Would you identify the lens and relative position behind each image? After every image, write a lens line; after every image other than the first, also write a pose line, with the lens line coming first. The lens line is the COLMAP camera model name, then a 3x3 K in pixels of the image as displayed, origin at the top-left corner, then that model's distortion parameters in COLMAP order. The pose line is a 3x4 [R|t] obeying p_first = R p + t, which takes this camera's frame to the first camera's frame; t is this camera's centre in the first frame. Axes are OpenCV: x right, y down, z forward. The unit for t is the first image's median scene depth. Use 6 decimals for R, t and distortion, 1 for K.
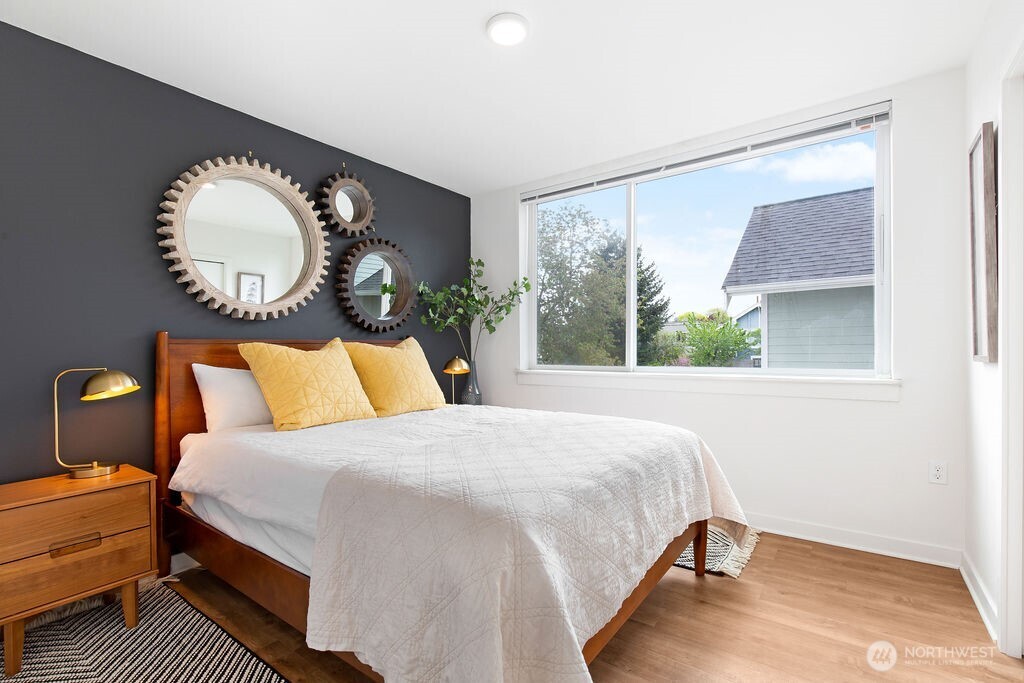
lens RADIAL K [[468.0, 0, 511.0], [0, 468.0, 345.4], [0, 0, 1]] dist [-0.003170, -0.001022]
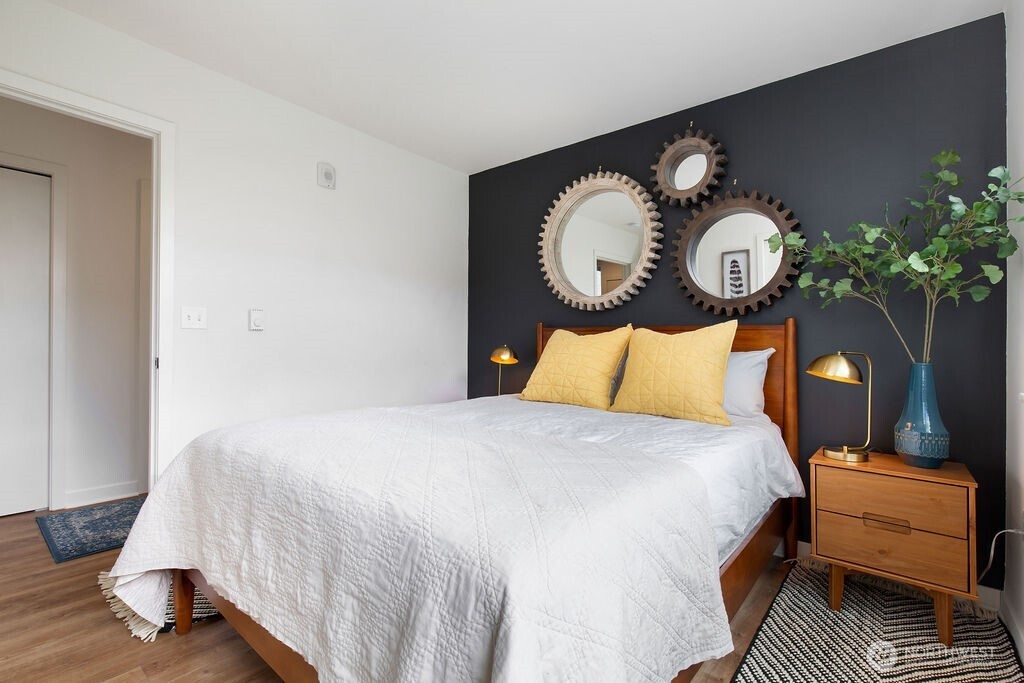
lens RADIAL K [[468.0, 0, 510.5], [0, 468.0, 332.1], [0, 0, 1]] dist [-0.003170, -0.001022]
pose [[-0.058076, 0.000695, -0.998312, 0.589678], [-0.002120, 0.999997, 0.000819, -0.001221], [0.998310, 0.002164, -0.058074, 0.809744]]
